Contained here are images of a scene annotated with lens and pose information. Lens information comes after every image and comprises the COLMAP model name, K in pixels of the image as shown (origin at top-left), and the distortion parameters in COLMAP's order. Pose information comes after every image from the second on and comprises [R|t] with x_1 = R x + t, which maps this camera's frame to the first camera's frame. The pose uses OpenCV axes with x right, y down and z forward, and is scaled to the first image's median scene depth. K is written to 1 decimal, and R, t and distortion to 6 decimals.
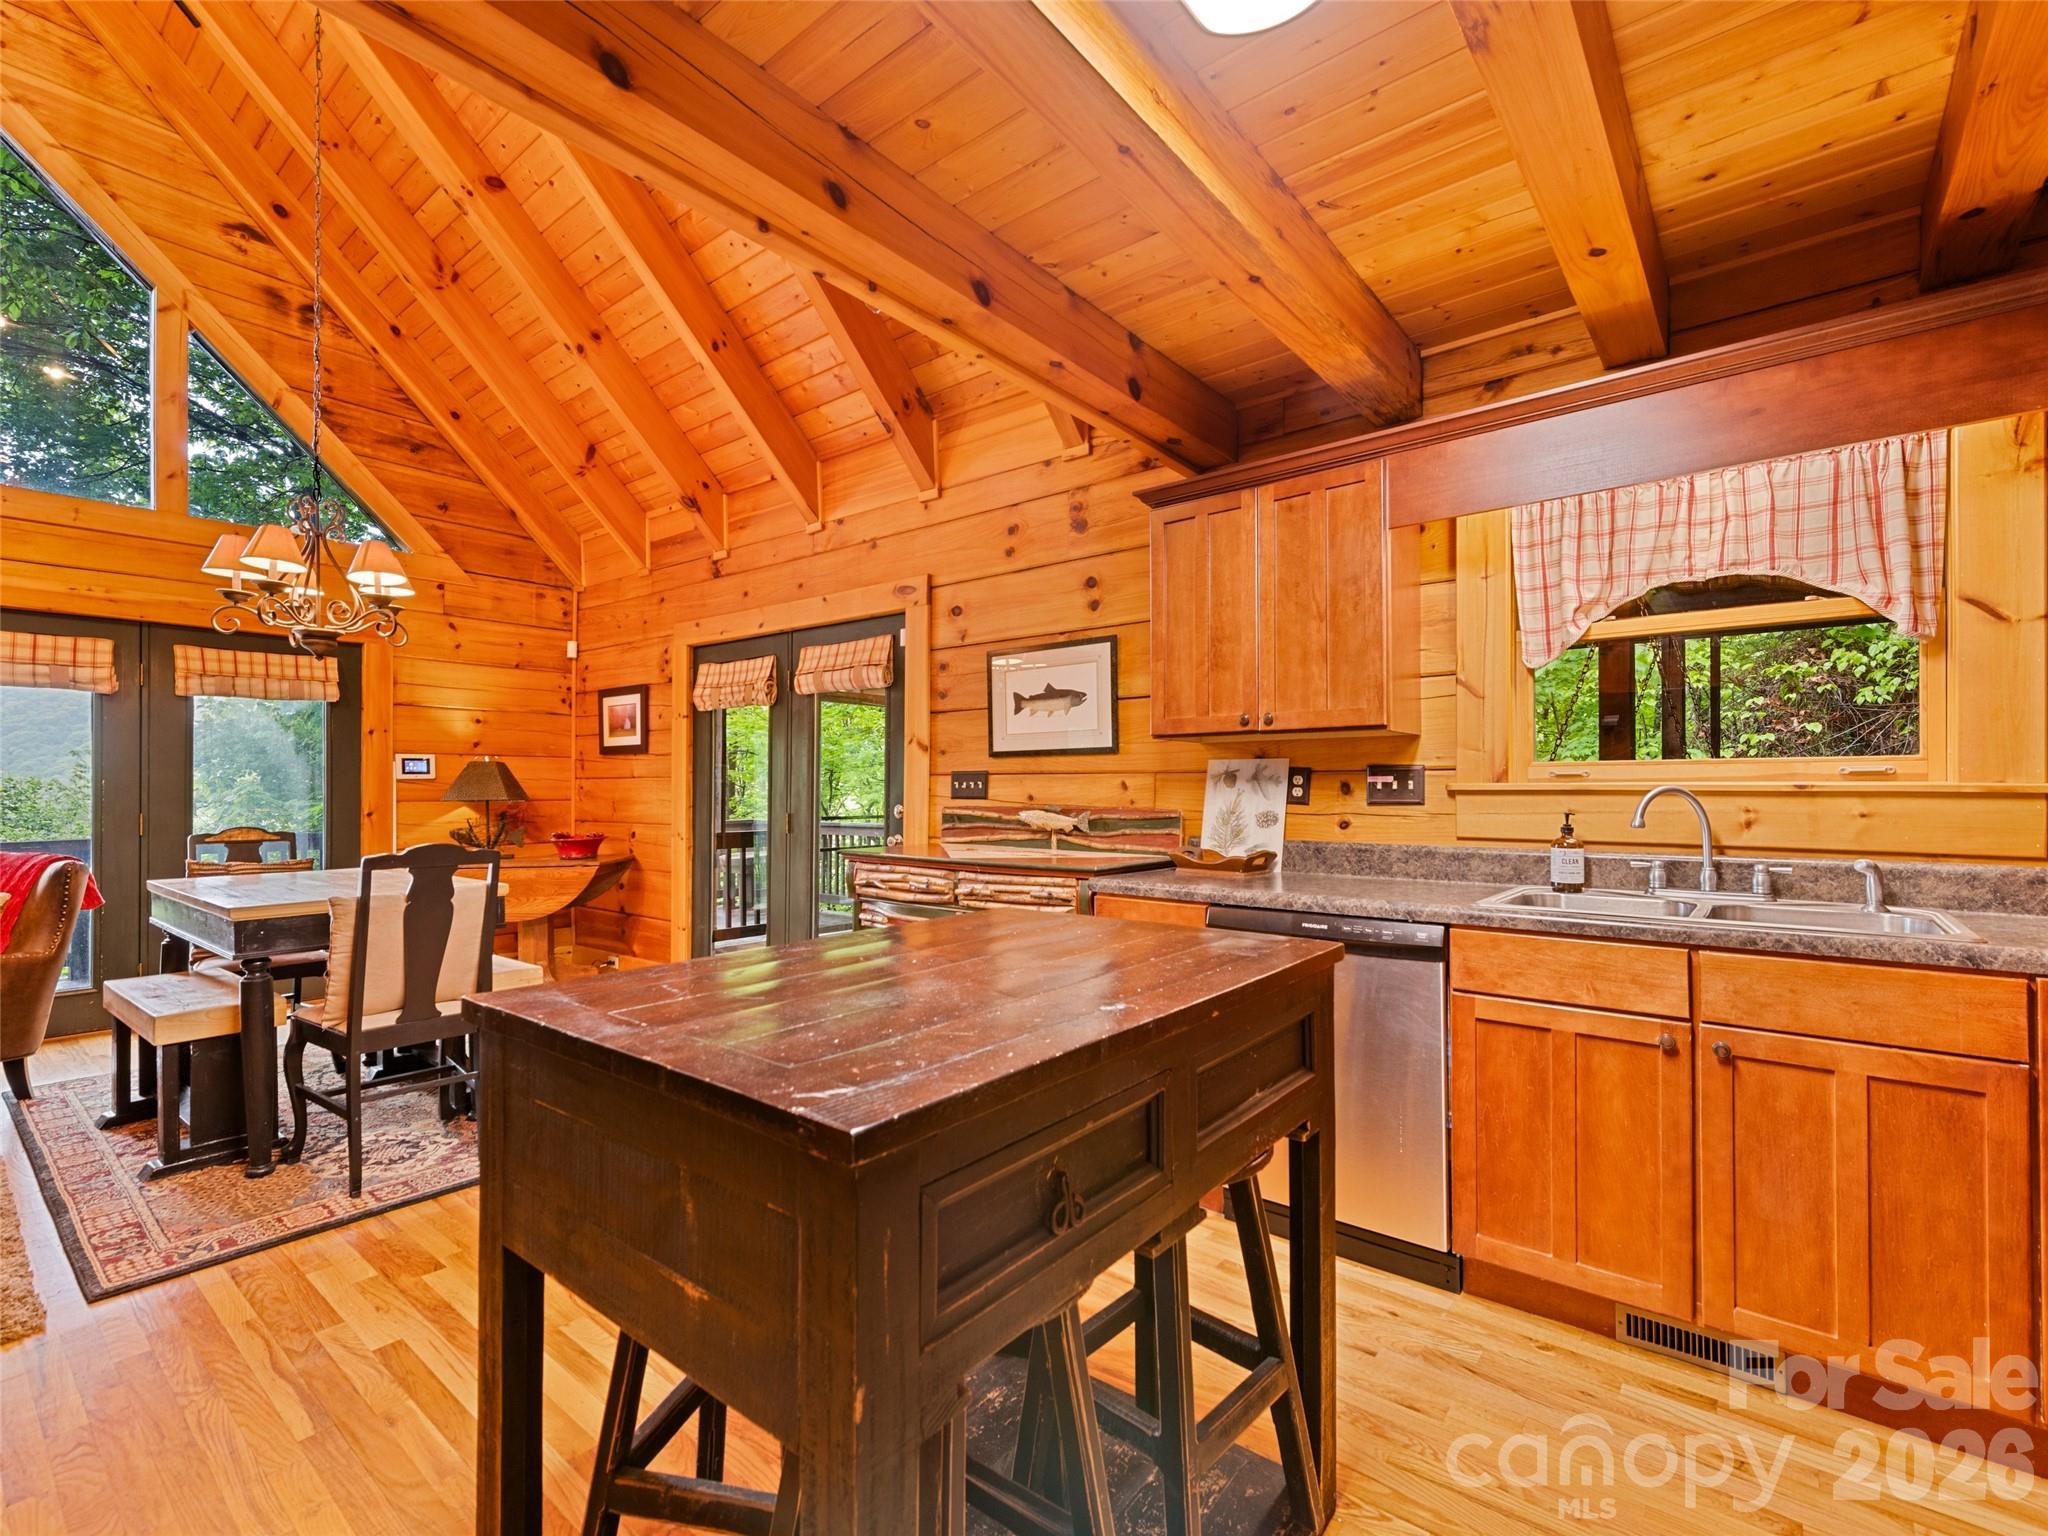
lens RADIAL K [[918.7, 0, 1044.6], [0, 918.7, 784.5], [0, 0, 1]] dist [0.017787, -0.006077]
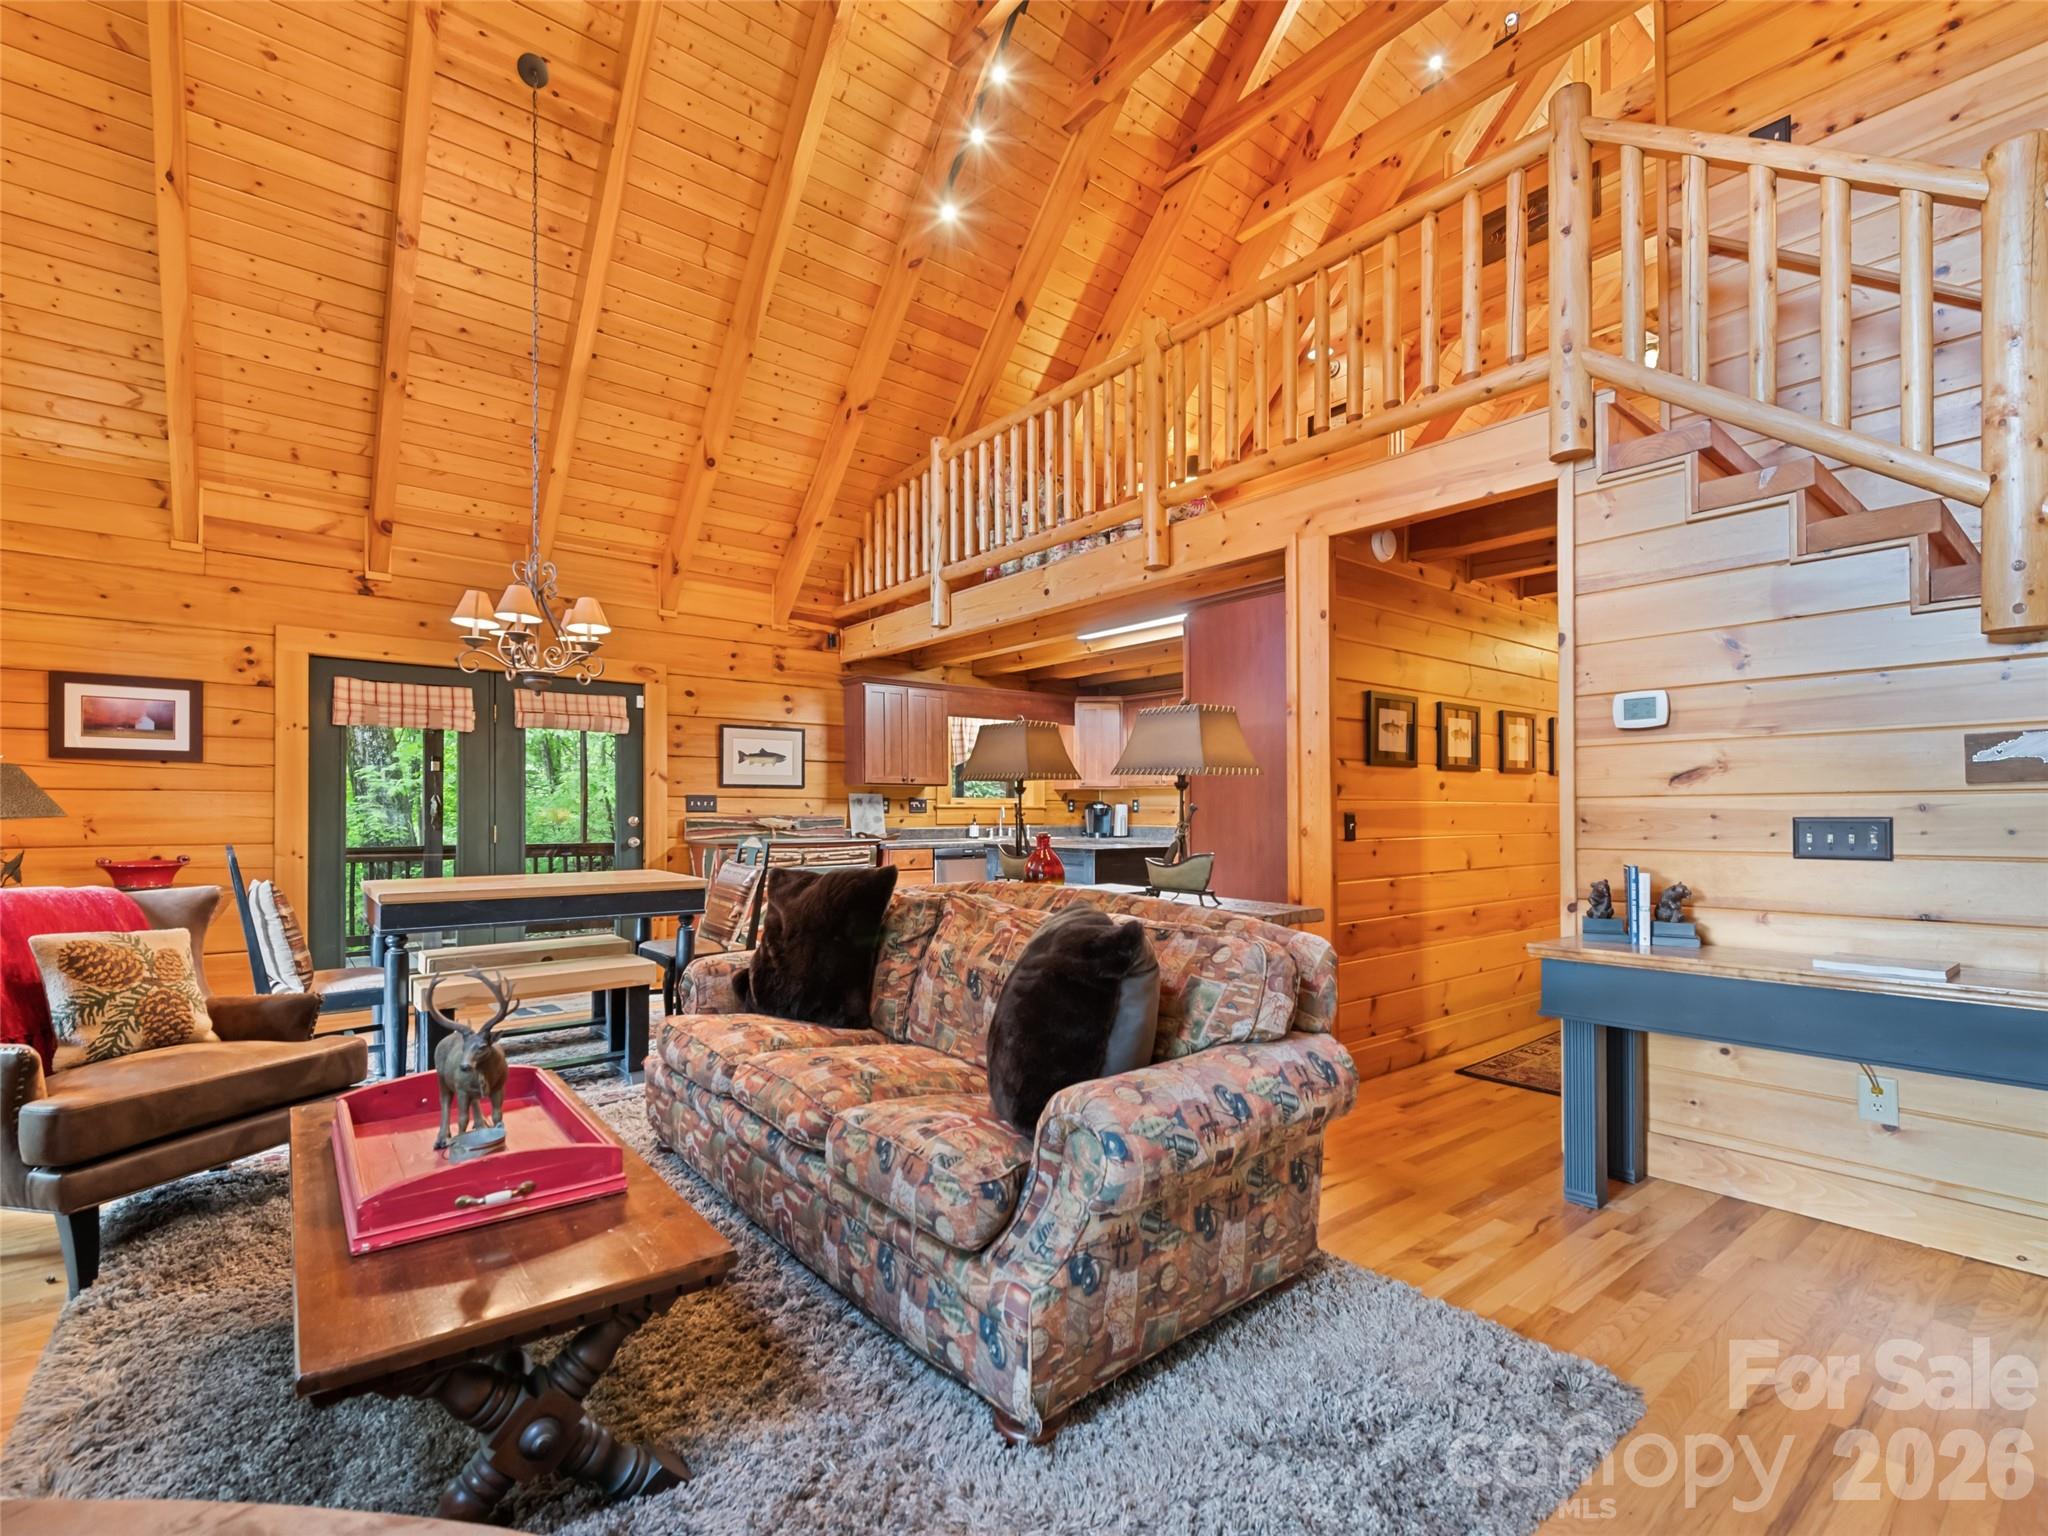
lens RADIAL K [[938.7, 0, 1039.3], [0, 938.7, 813.8], [0, 0, 1]] dist [0.010443, -0.004657]
pose [[0.194027, -0.001007, 0.980996, -1.774056], [-0.003938, 0.999991, 0.001805, 0.014666], [-0.980988, -0.004214, 0.194021, 0.106902]]
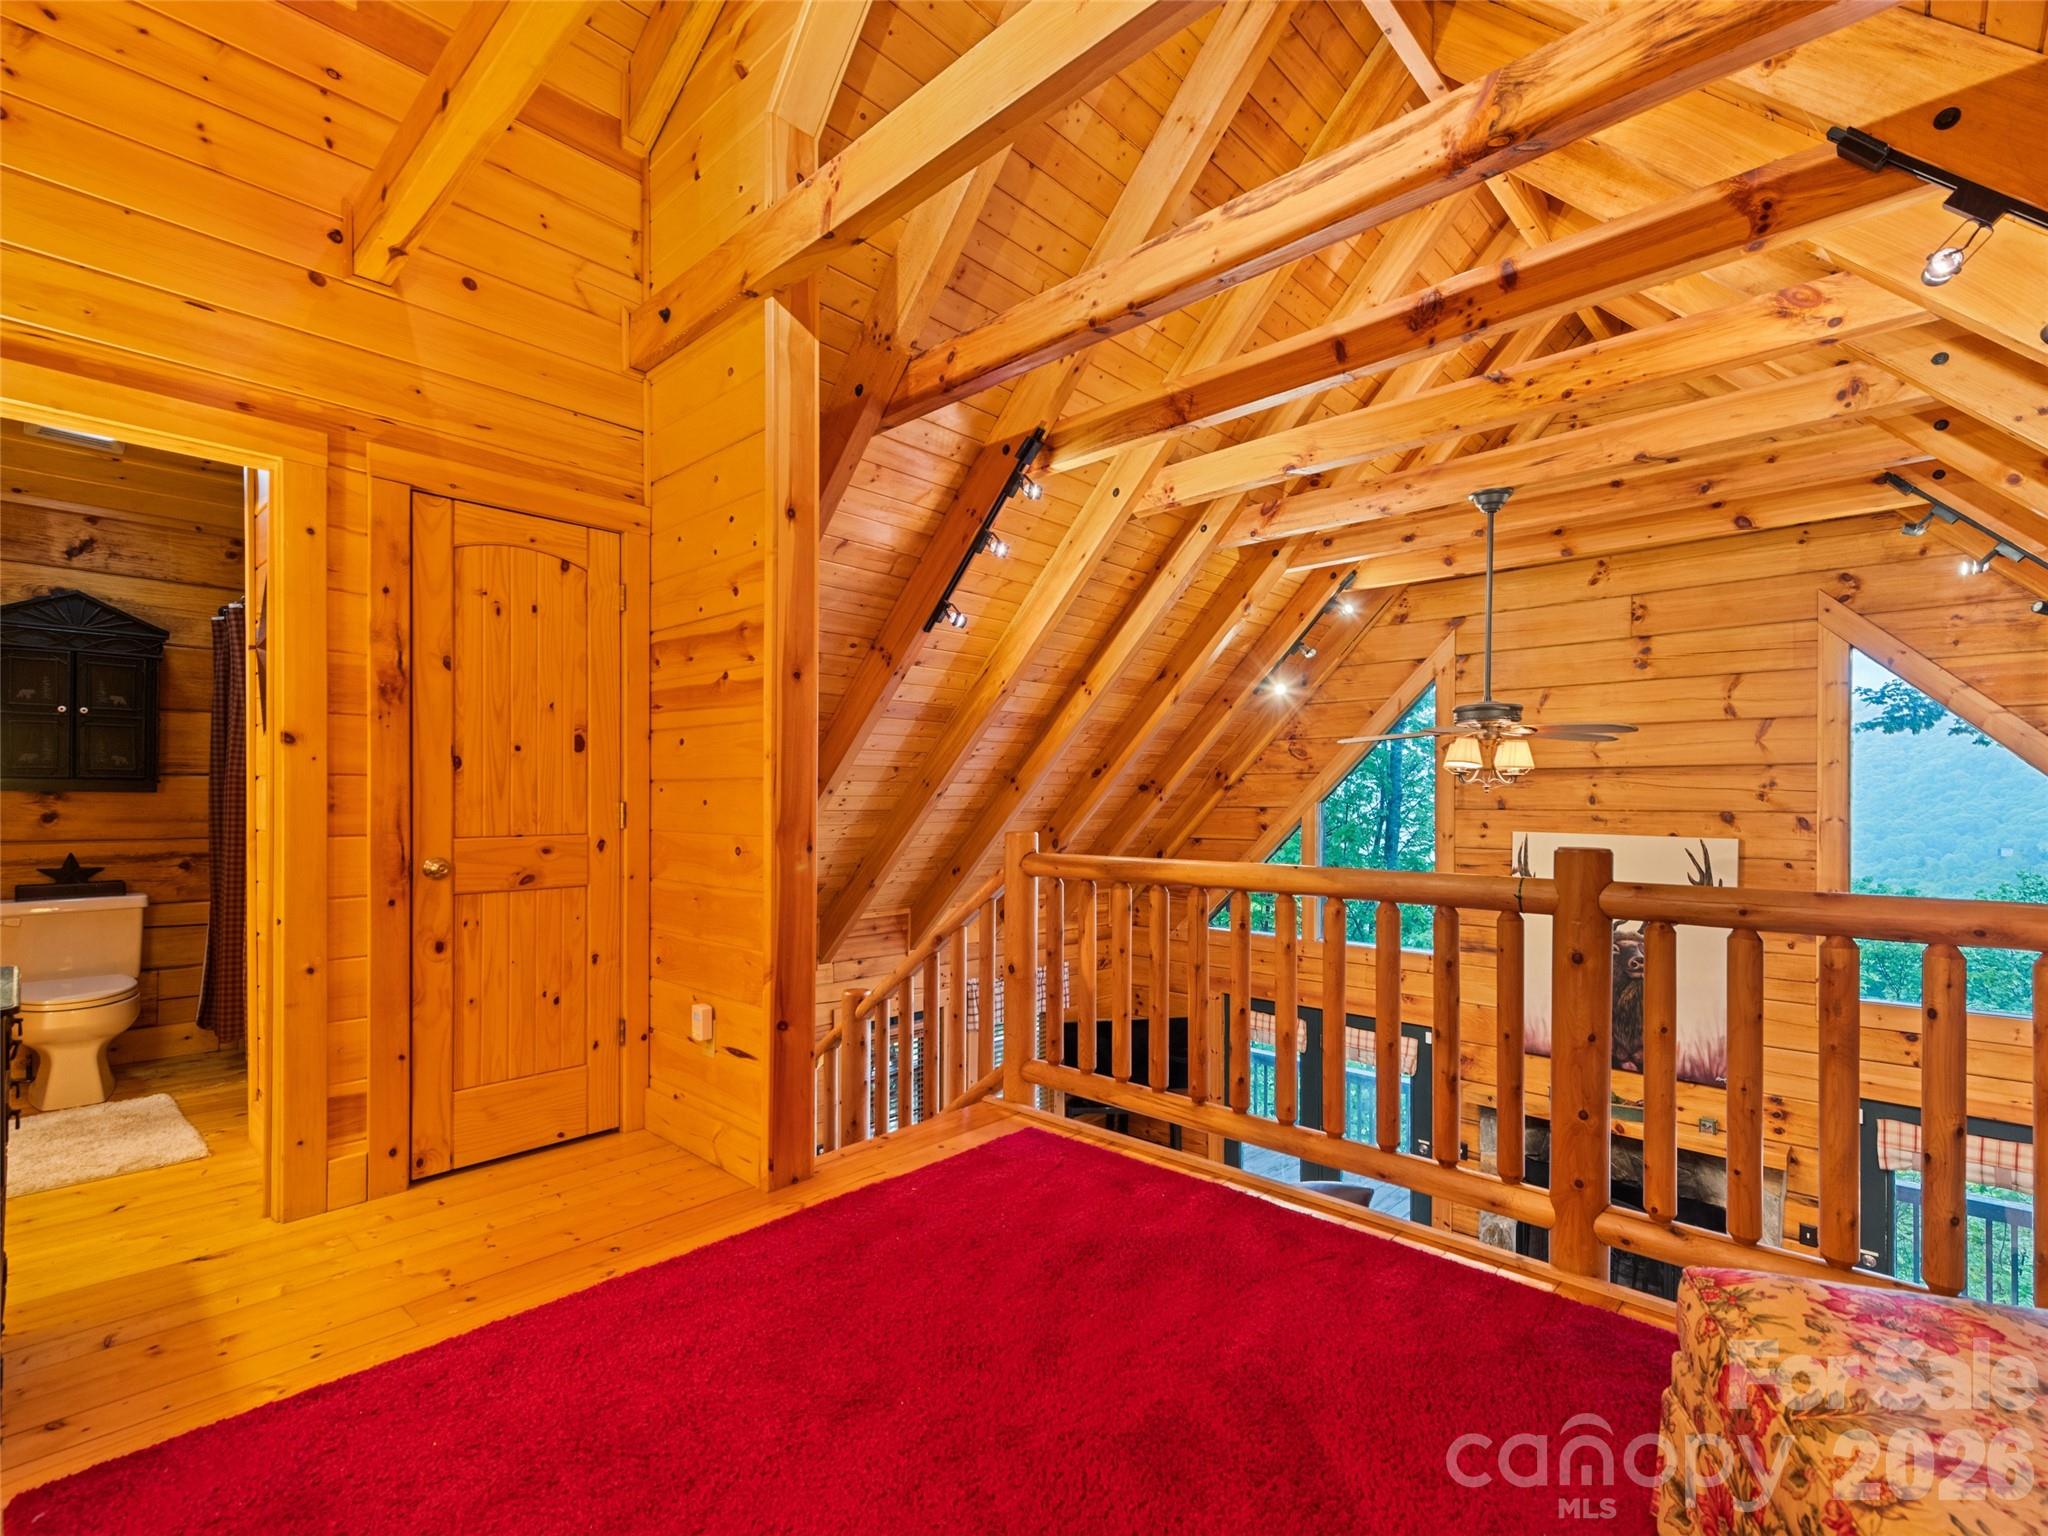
lens RADIAL K [[918.7, 0, 1049.5], [0, 918.7, 816.2], [0, 0, 1]] dist [0.017787, -0.006077]
pose [[-0.076733, -0.001751, -0.997050, 0.198677], [0.000046, 0.999998, -0.001760, -0.675790], [0.997052, -0.000181, -0.076733, -0.089638]]
